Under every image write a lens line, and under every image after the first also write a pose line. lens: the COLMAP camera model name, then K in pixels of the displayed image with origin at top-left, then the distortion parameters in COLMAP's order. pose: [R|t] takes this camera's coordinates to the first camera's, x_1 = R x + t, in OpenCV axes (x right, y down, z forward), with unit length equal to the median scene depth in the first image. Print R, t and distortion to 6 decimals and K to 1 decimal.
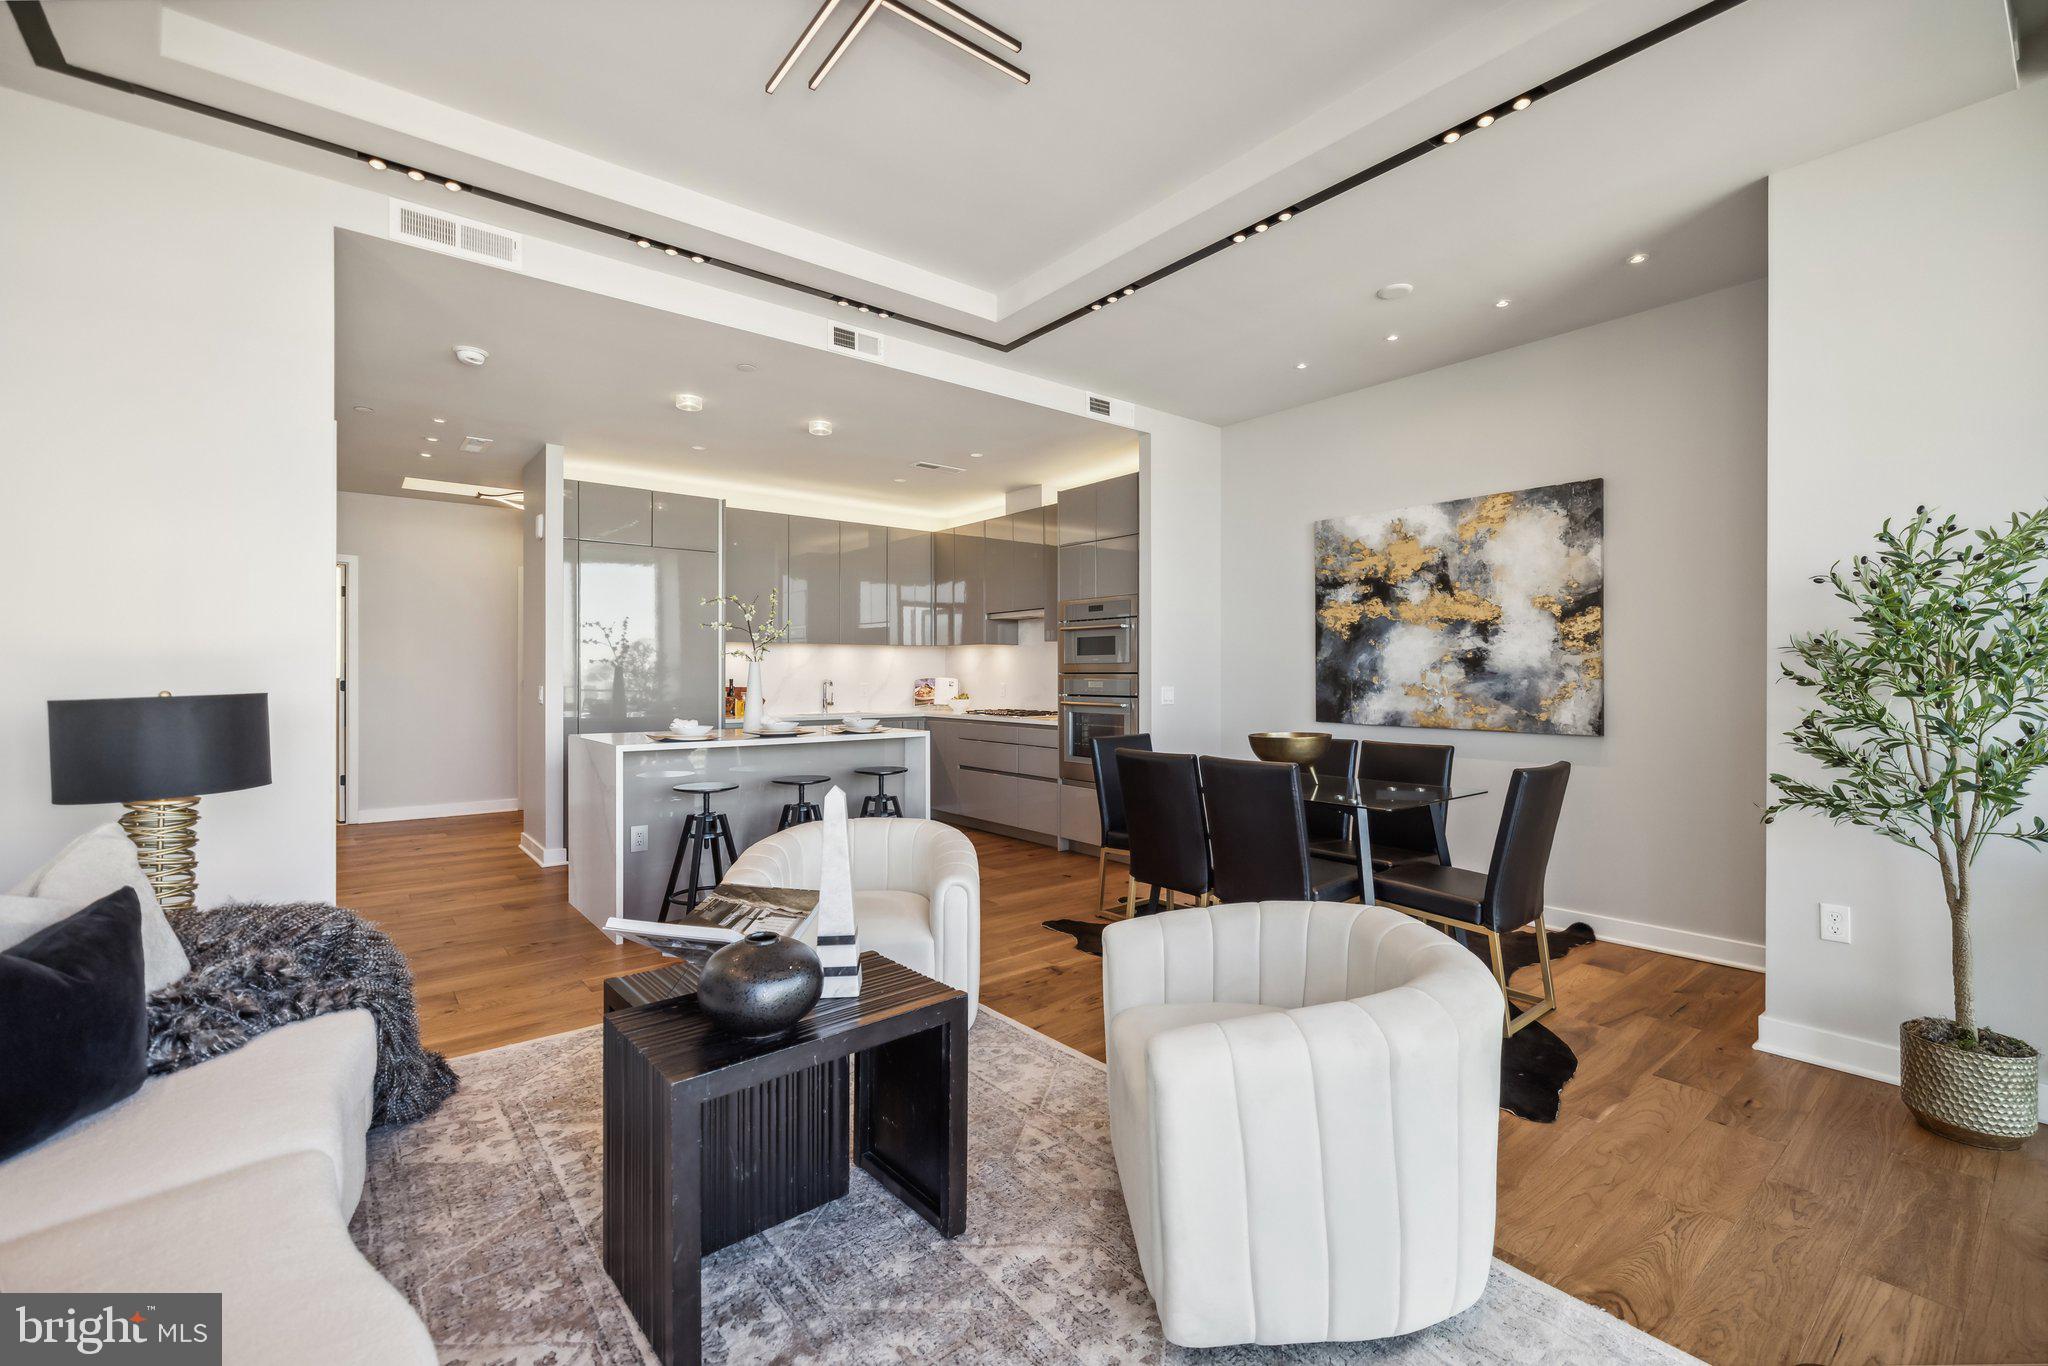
lens RADIAL K [[872.1, 0, 1032.2], [0, 872.1, 679.1], [0, 0, 1]] dist [0.000004, 0.000162]
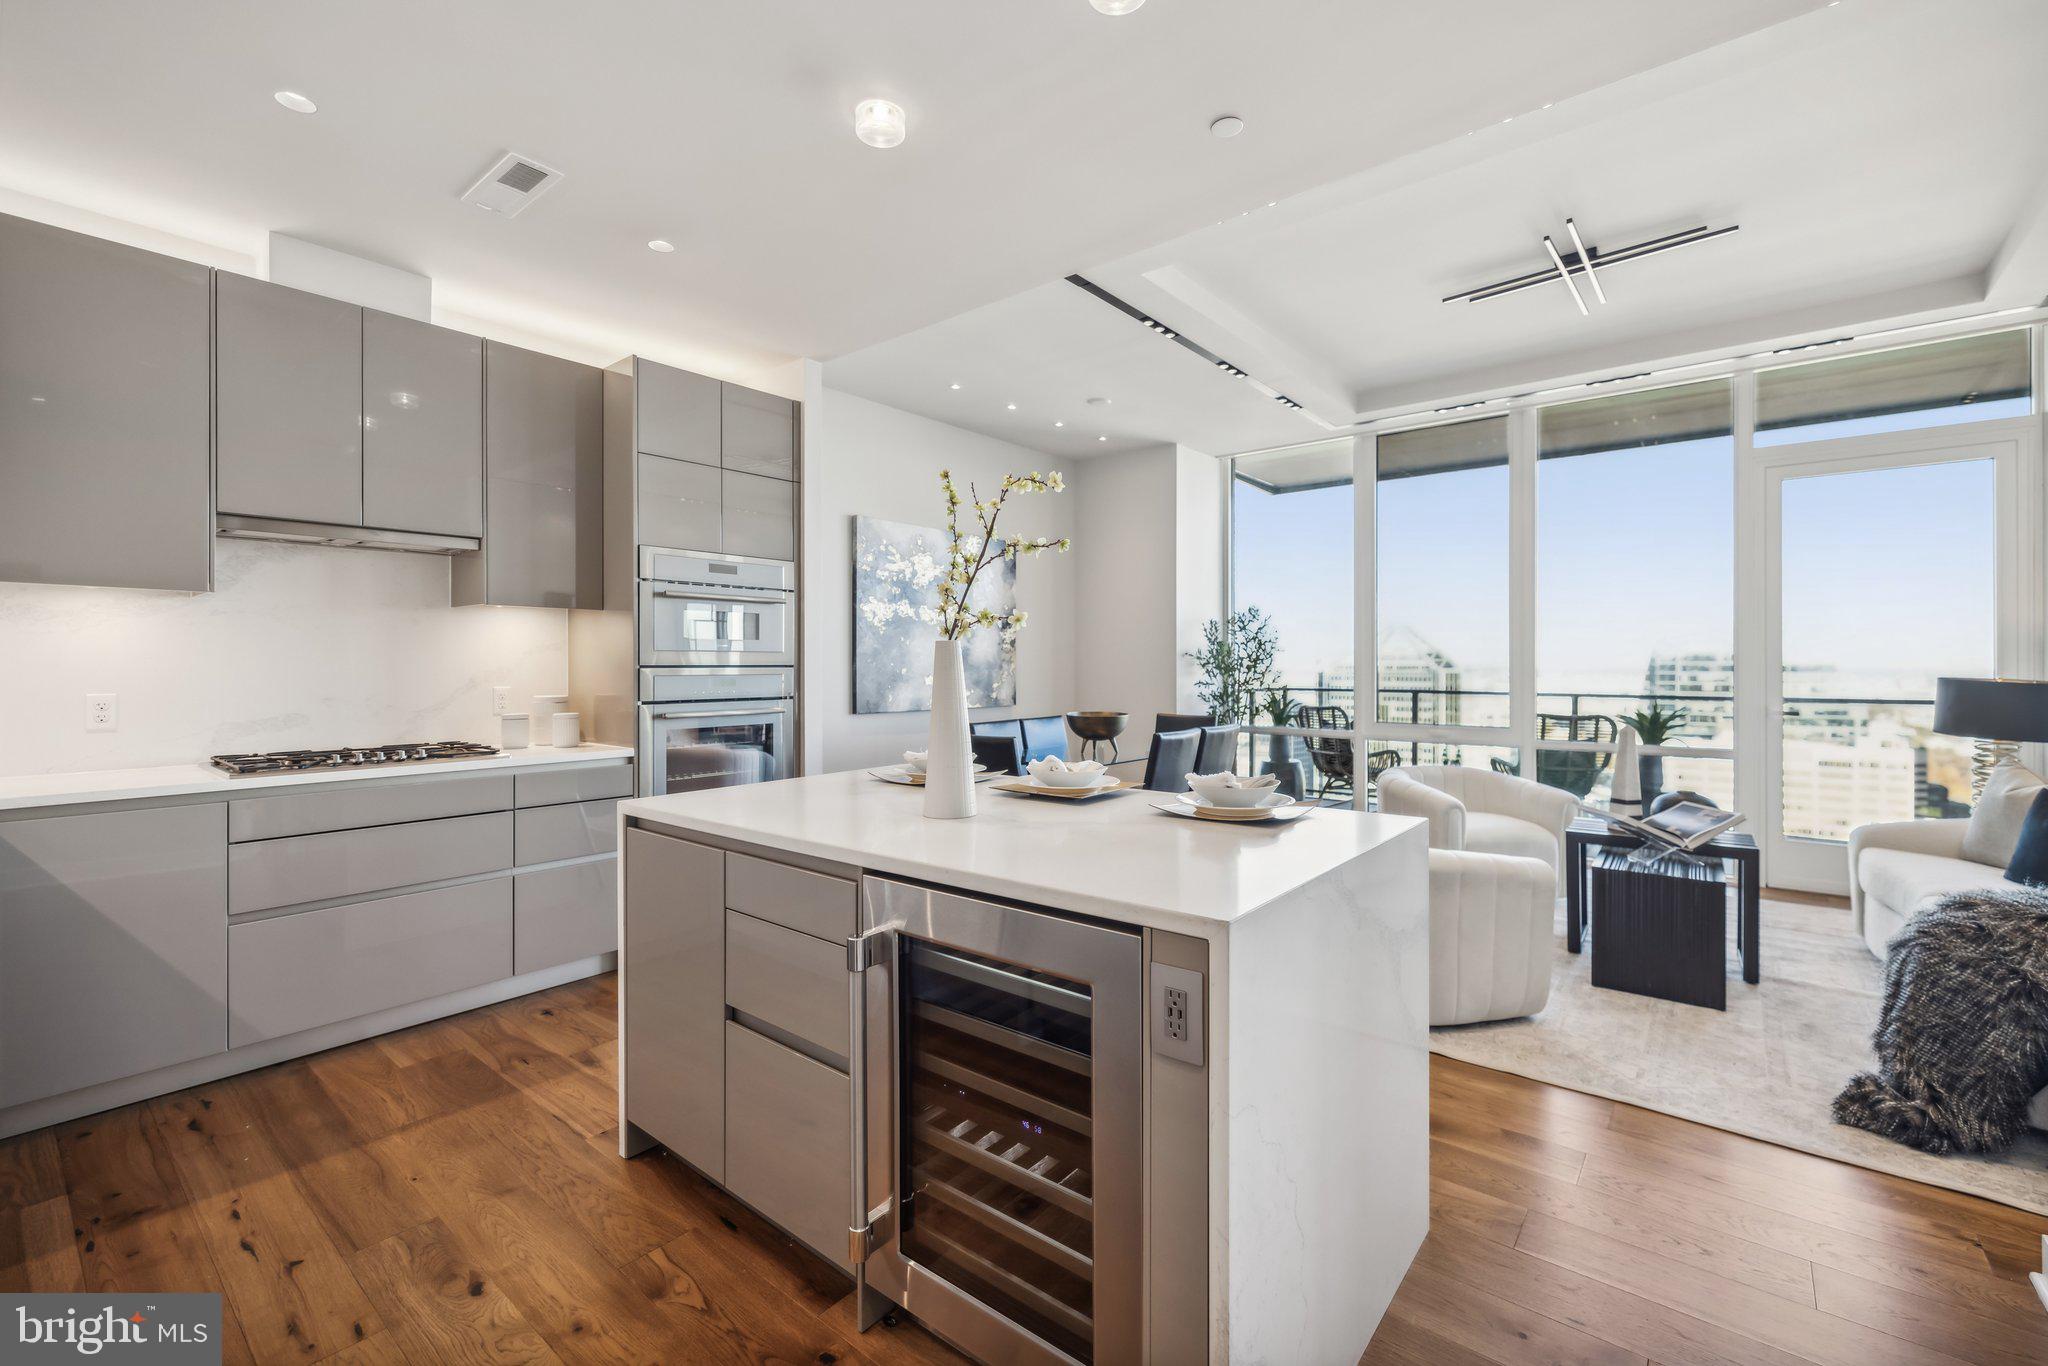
lens RADIAL K [[863.2, 0, 1024.4], [0, 863.2, 668.1], [0, 0, 1]] dist [-0.000266, -0.000376]
pose [[-0.198944, -0.004718, 0.980000, -0.760298], [0.005620, 0.999966, 0.005955, -0.009901], [-0.979995, 0.006693, -0.198910, 1.110113]]
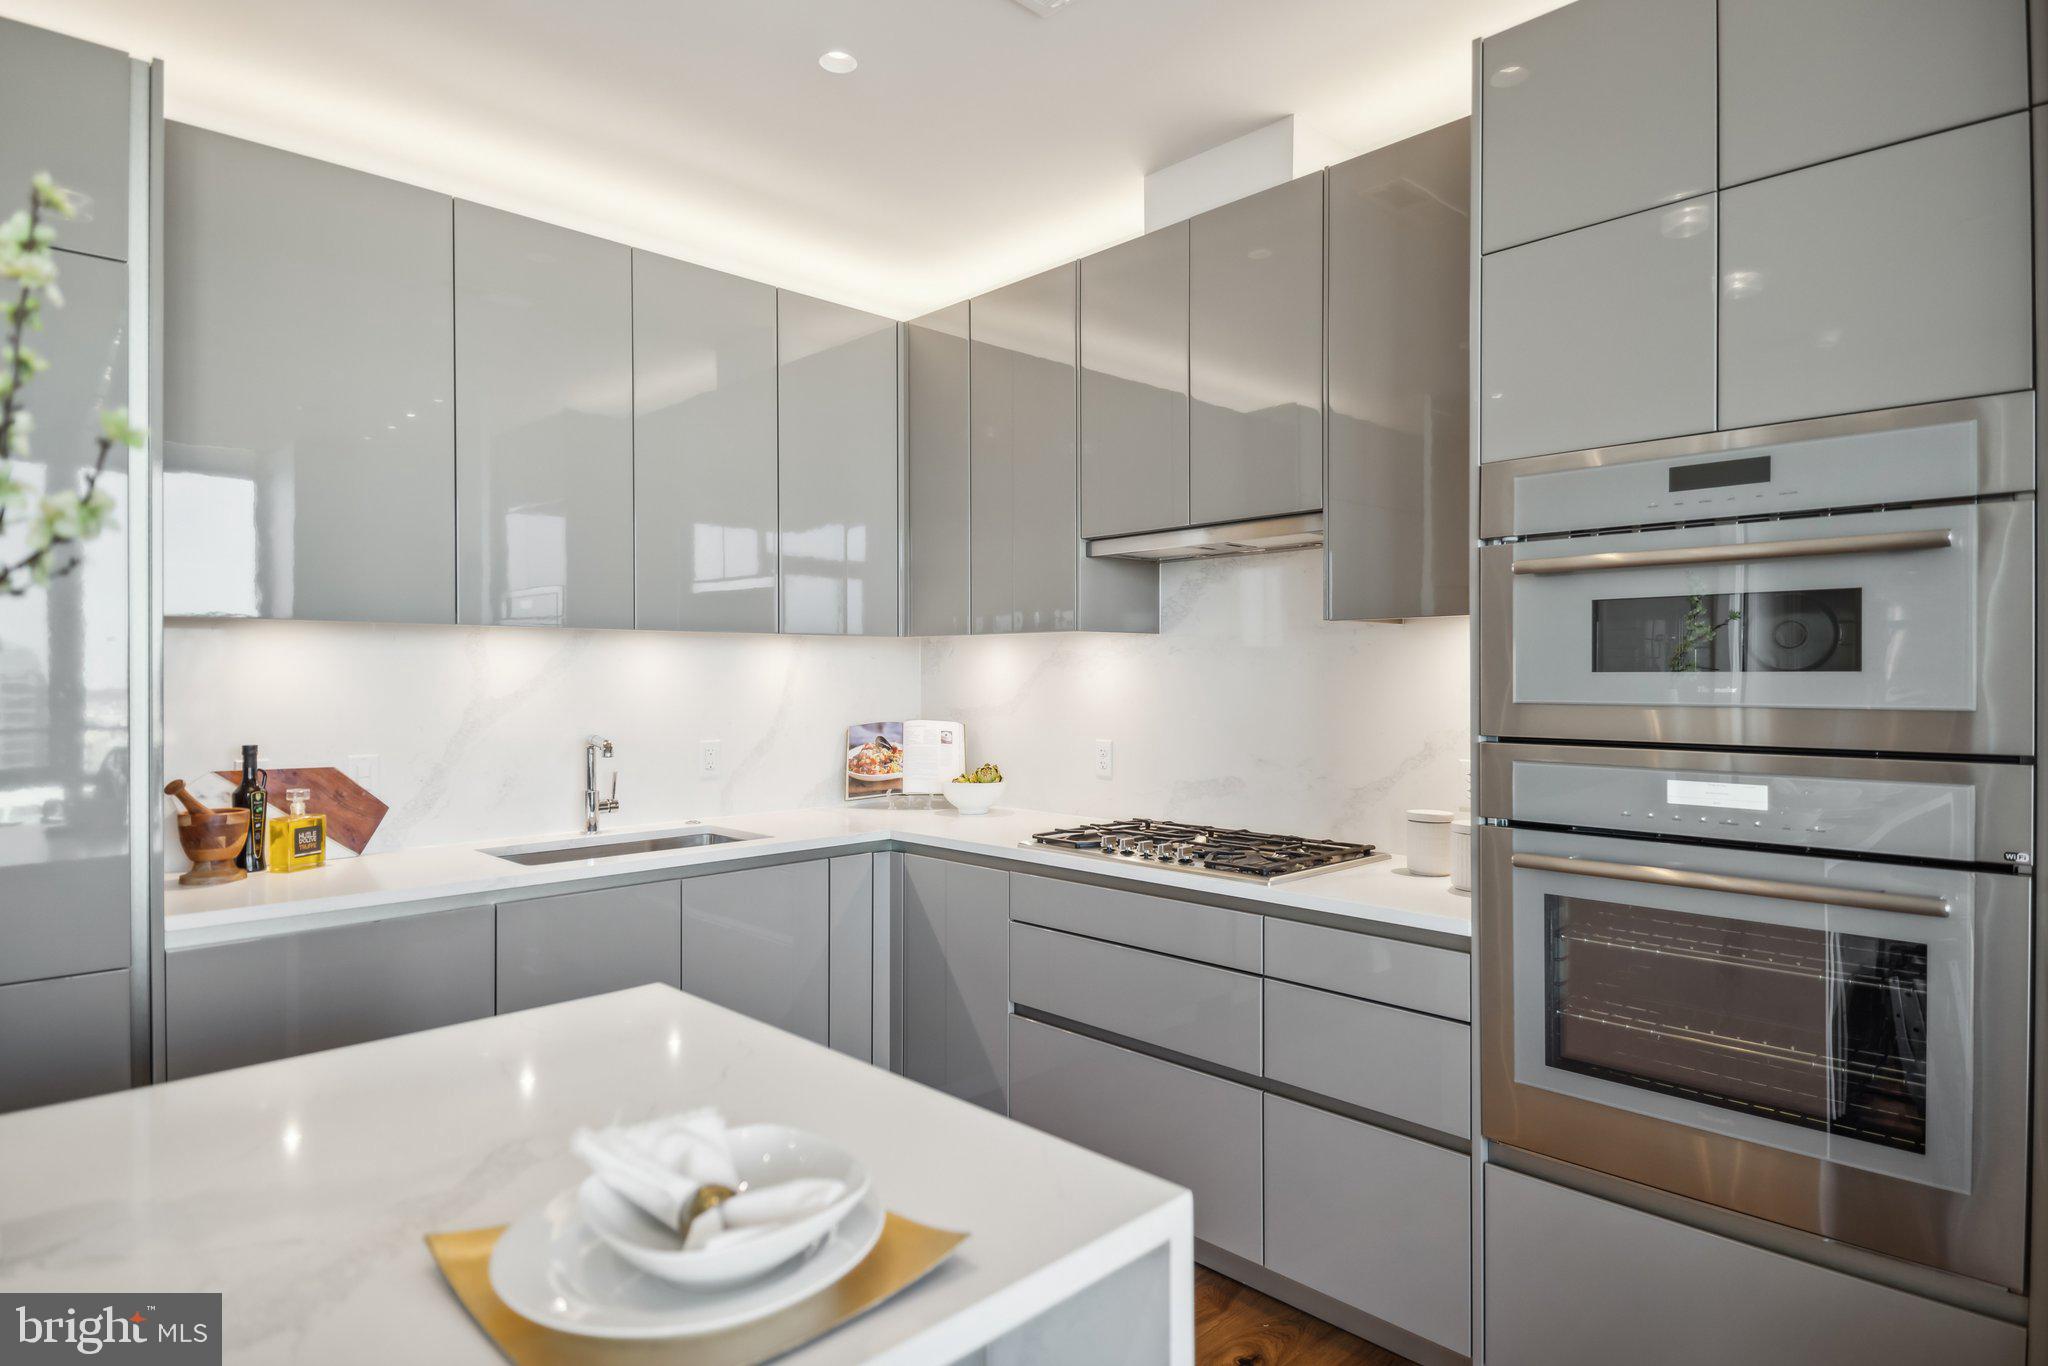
lens RADIAL K [[1119.0, 0, 1028.1], [0, 1119.0, 671.5], [0, 0, 1]] dist [0.000984, -0.000829]
pose [[0.995438, -0.001129, 0.095408, -0.175537], [0.002140, 0.999943, -0.010490, -0.030129], [-0.095391, 0.010646, 0.995383, 0.875873]]
